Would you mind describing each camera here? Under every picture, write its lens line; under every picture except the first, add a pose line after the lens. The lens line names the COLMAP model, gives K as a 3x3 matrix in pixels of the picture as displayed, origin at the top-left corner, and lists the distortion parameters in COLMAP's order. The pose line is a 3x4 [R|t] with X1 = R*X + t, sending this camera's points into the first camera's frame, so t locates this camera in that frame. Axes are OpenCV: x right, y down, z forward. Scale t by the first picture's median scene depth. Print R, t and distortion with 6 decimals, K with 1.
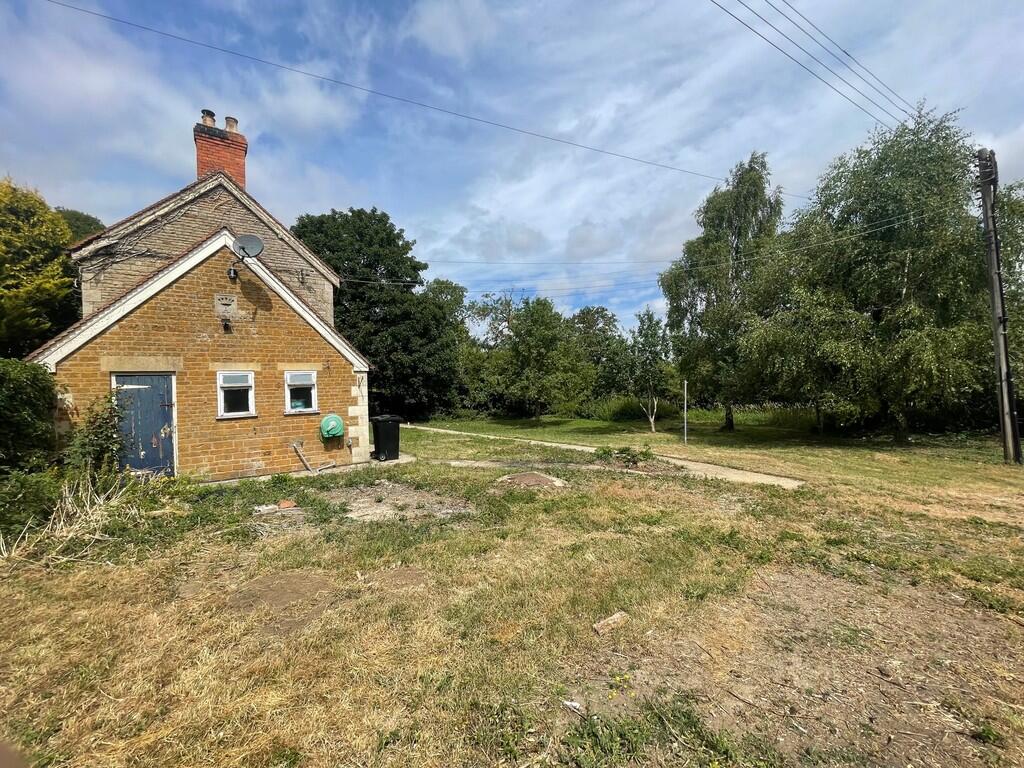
lens RADIAL K [[416.6, 0, 510.0], [0, 416.6, 381.7], [0, 0, 1]] dist [-0.000027, -0.000366]
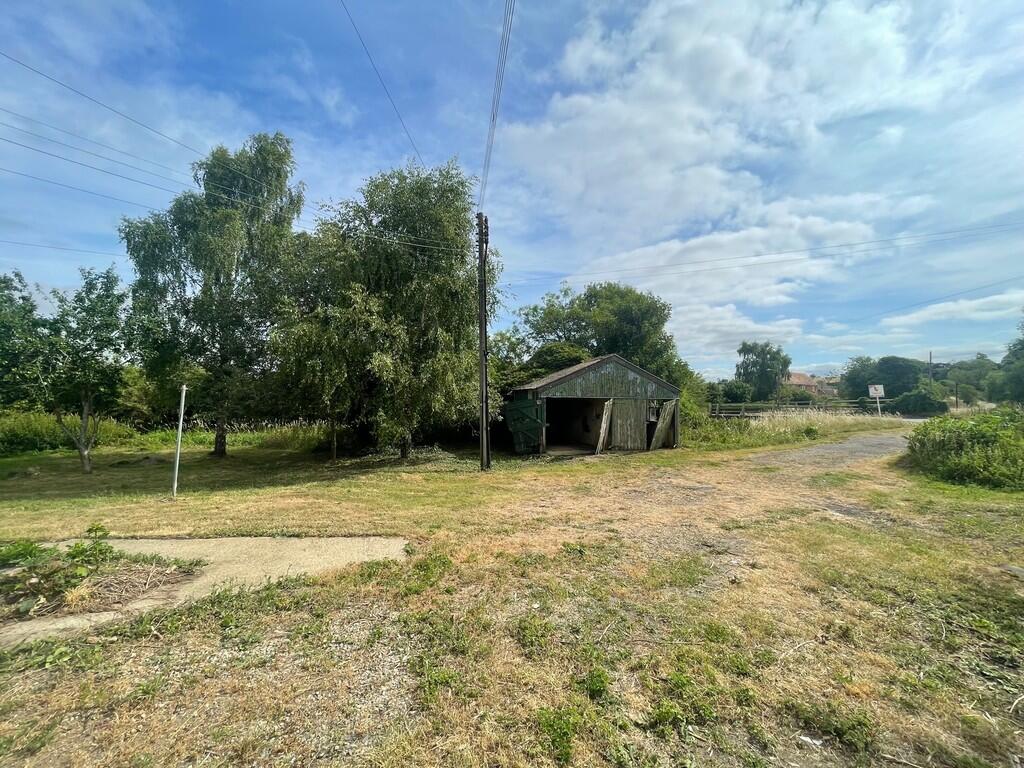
lens RADIAL K [[416.6, 0, 508.7], [0, 416.6, 377.8], [0, 0, 1]] dist [-0.000027, -0.000366]
pose [[0.421641, 0.087966, 0.902486, 0.048891], [-0.045108, 0.996086, -0.076015, 0.006831], [-0.905640, -0.008658, 0.423958, 0.195644]]
